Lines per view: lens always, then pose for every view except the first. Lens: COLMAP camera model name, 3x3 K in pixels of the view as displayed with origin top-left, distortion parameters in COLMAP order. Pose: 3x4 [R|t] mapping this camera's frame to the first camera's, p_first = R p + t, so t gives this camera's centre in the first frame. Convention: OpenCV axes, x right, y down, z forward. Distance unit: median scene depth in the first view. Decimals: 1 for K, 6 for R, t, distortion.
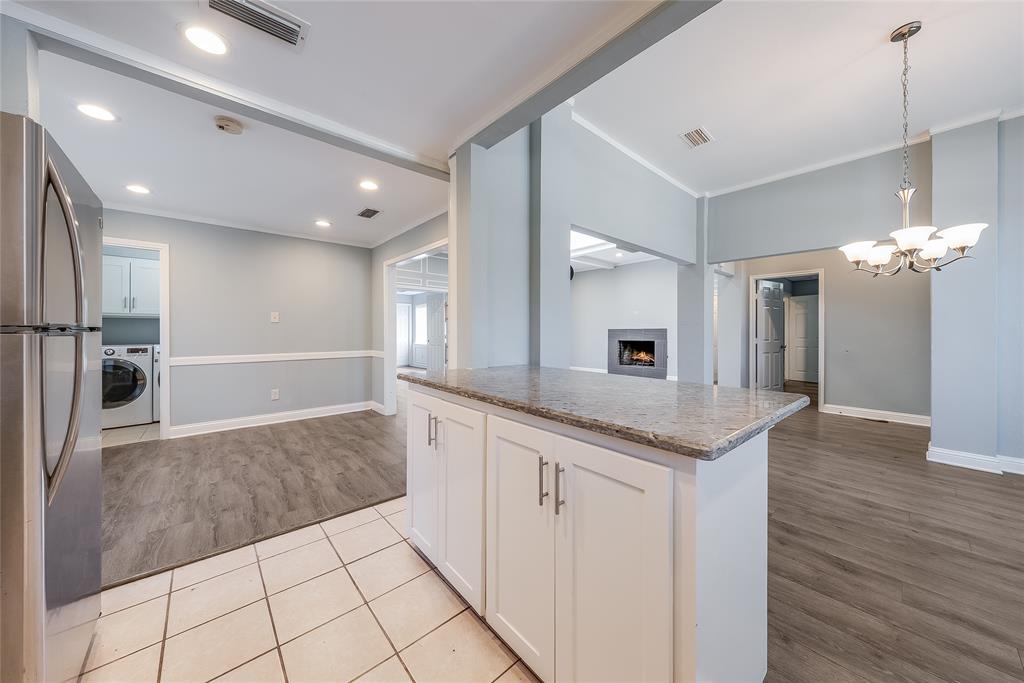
lens RADIAL K [[347.9, 0, 511.6], [0, 347.9, 332.6], [0, 0, 1]] dist [-0.000003, 0.000518]
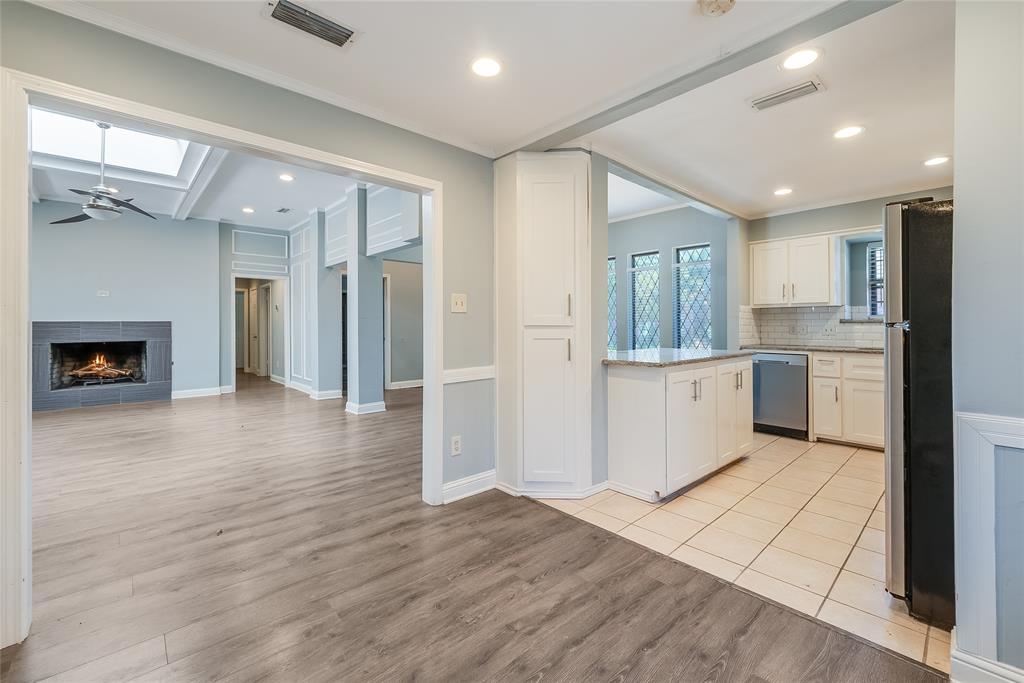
lens RADIAL K [[431.2, 0, 511.3], [0, 431.2, 324.3], [0, 0, 1]] dist [0.004891, 0.000183]
pose [[-0.022070, -0.002438, 0.999753, -1.172349], [0.005255, 0.999983, 0.002555, -0.014936], [-0.999743, 0.005310, -0.022057, 1.027967]]
